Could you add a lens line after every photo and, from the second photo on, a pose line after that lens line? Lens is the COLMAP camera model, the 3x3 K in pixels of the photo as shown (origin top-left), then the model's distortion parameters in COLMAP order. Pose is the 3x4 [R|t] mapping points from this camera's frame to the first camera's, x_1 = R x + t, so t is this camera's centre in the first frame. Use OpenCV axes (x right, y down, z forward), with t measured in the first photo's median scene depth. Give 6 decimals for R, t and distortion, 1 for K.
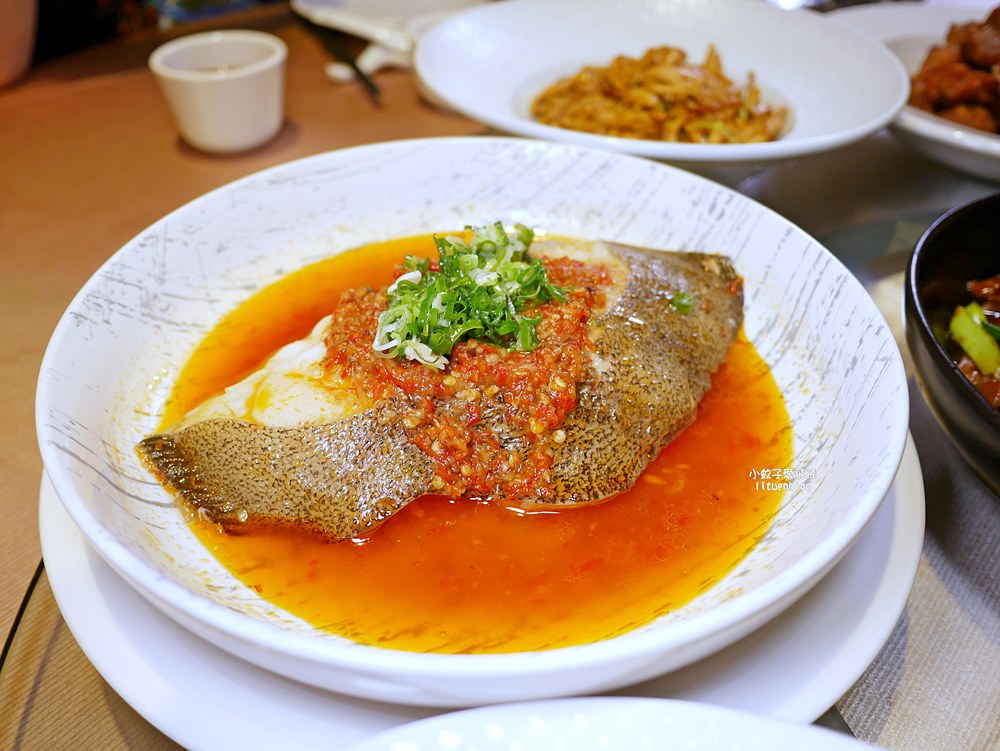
lens RADIAL K [[844.8, 0, 500.0], [0, 844.8, 375.5], [0, 0, 1]] dist [-0.121368, -0.001937]
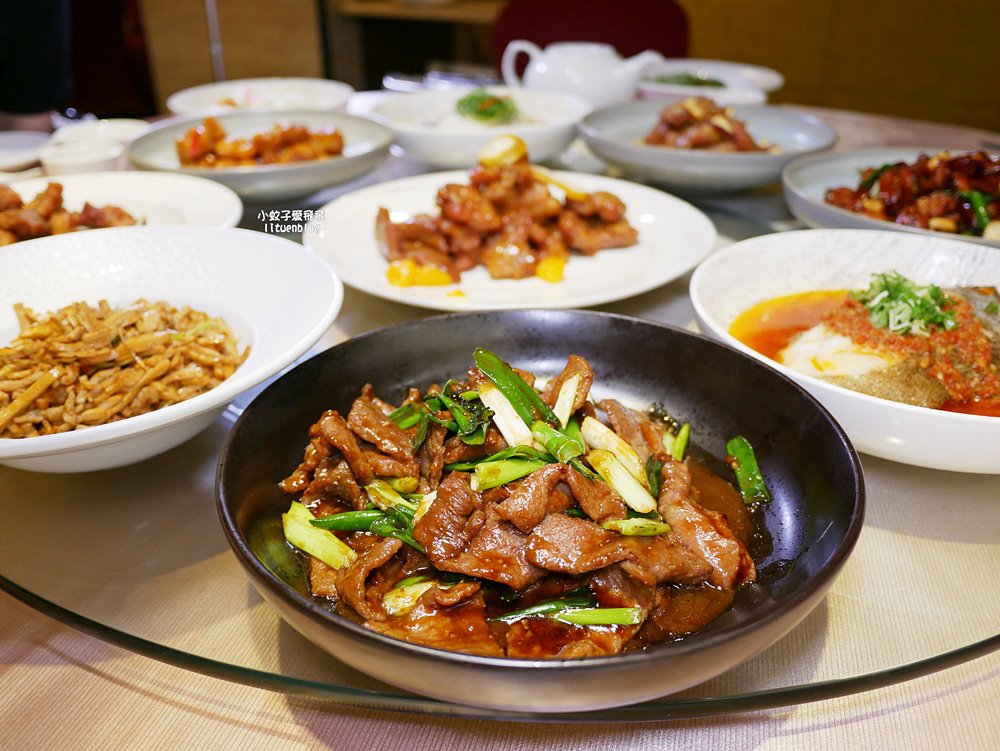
lens RADIAL K [[845.6, 0, 500.0], [0, 845.6, 375.5], [0, 0, 1]] dist [-0.009388, -0.008636]
pose [[0.986758, -0.086309, 0.137328, -1.202553], [0.109632, 0.978882, -0.172540, 0.277899], [-0.119536, 0.185311, 0.975382, -0.632380]]
